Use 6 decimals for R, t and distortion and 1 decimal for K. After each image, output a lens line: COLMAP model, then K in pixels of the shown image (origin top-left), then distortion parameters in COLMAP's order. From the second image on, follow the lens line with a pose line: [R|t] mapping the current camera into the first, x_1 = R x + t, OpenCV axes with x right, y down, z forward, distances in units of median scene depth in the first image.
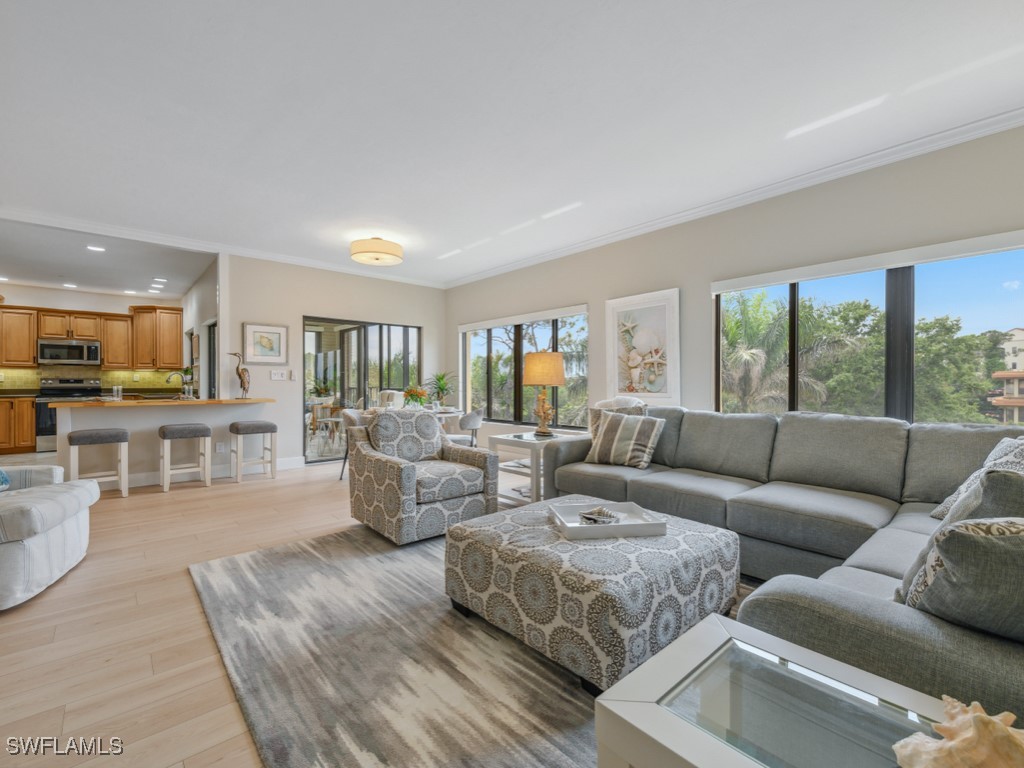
lens RADIAL K [[449.0, 0, 507.9], [0, 449.0, 385.5], [0, 0, 1]] dist [0.016598, -0.005533]
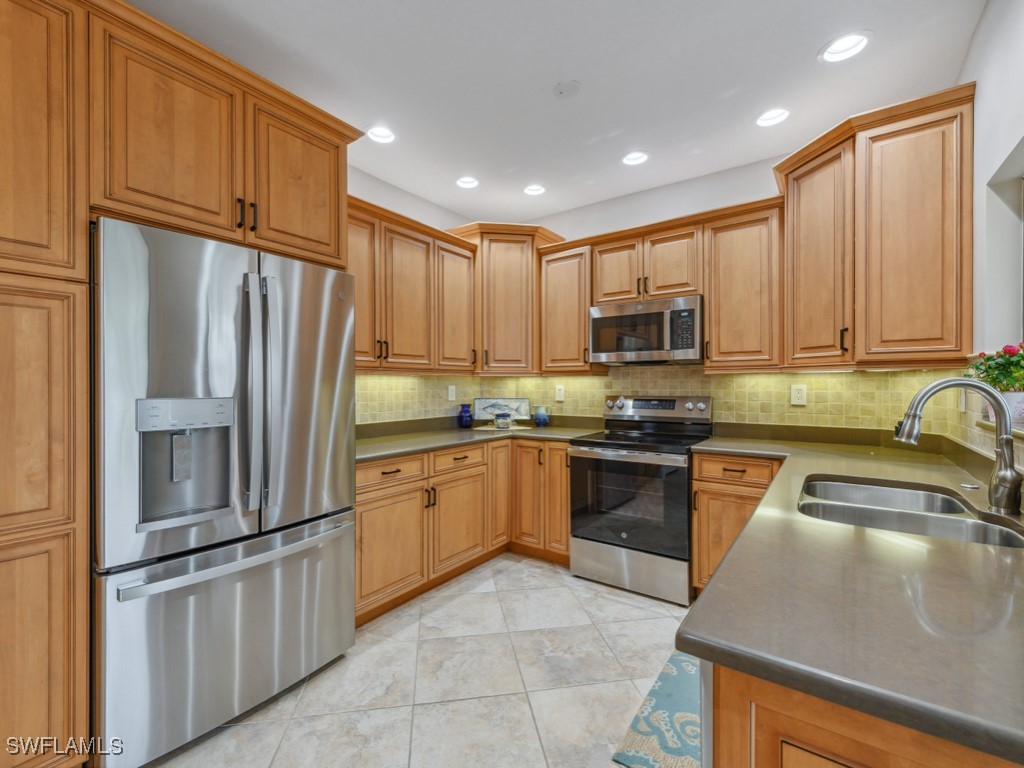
lens RADIAL K [[449.0, 0, 507.9], [0, 449.0, 385.5], [0, 0, 1]] dist [0.016598, -0.005533]
pose [[0.216523, 0.000923, -0.976277, -0.623936], [-0.001722, 0.999998, 0.000564, -0.027208], [0.976276, 0.001559, 0.216524, 0.825713]]
